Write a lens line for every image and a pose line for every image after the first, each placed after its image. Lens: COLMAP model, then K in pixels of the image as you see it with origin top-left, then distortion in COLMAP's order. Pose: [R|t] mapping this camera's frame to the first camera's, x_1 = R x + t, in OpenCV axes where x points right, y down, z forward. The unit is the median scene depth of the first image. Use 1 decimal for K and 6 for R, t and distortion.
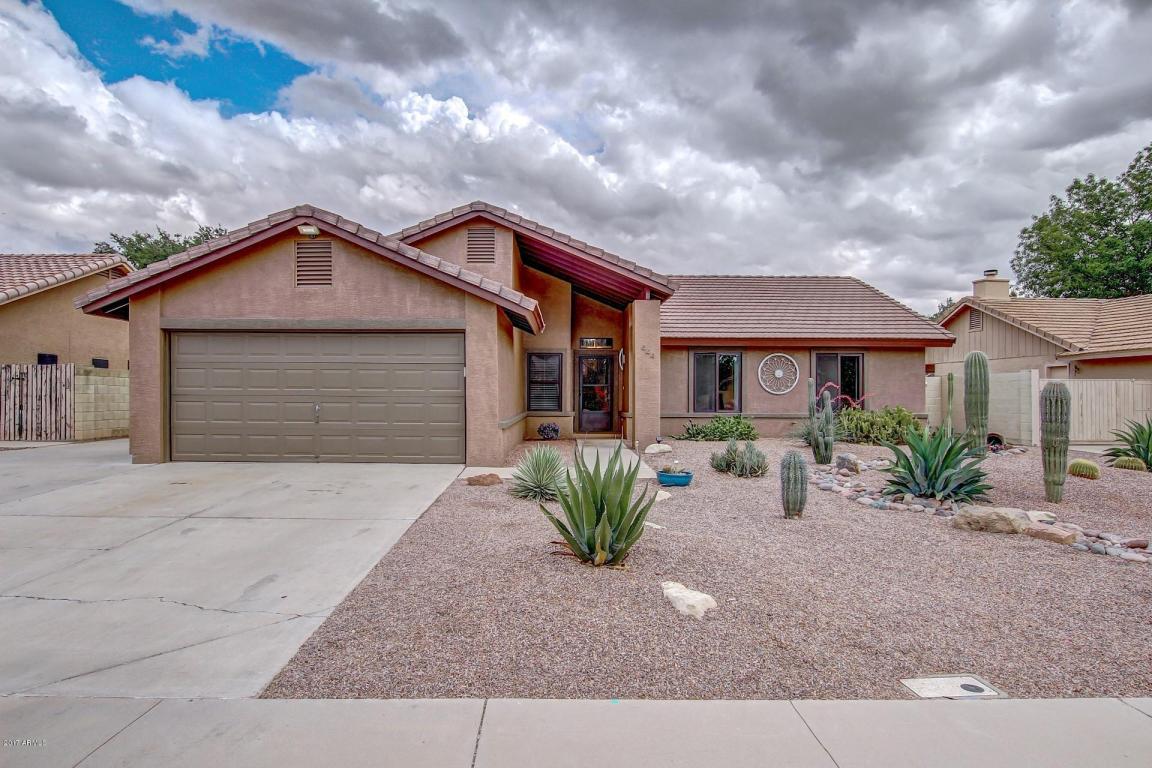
lens RADIAL K [[680.0, 0, 576.0], [0, 680.0, 384.0], [0, 0, 1]] dist [0.003556, 0.000810]
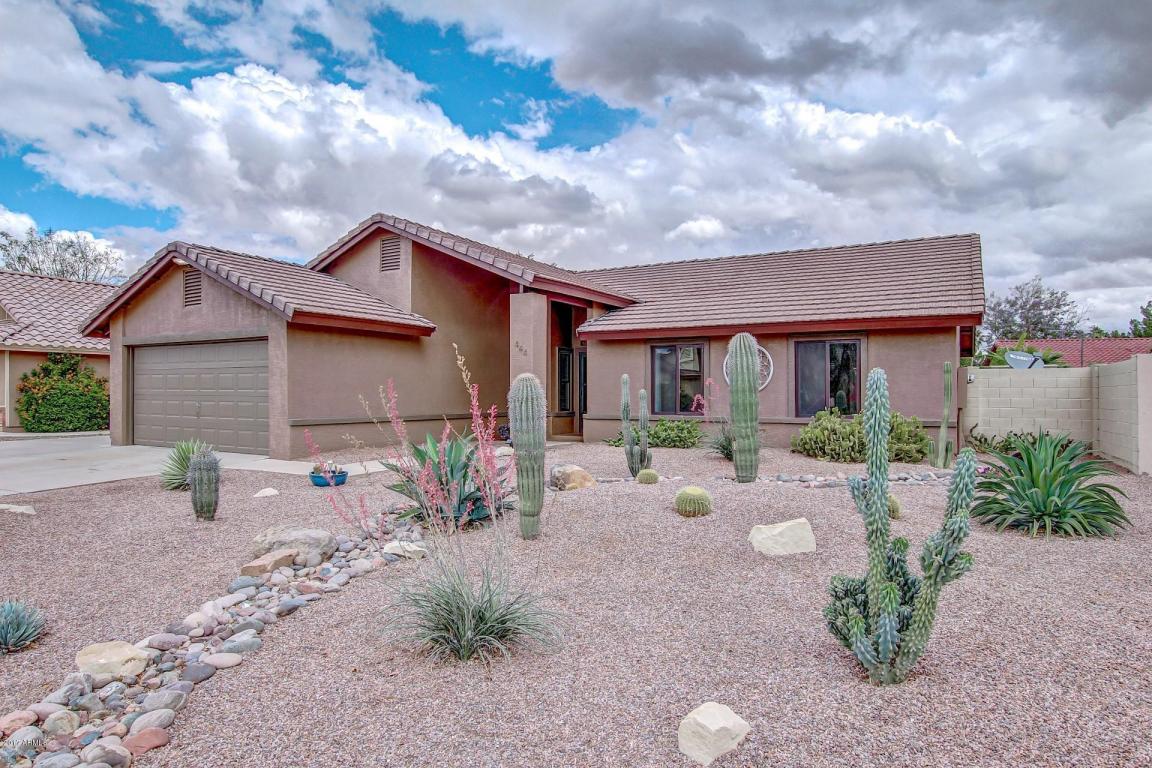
lens RADIAL K [[703.7, 0, 576.0], [0, 703.7, 384.0], [0, 0, 1]] dist [0.003175, 0.000817]
pose [[0.865029, -0.009416, -0.501633, 0.817139], [0.009653, 0.999951, -0.002122, 0.005623], [0.501628, -0.003007, 0.865078, 0.237739]]
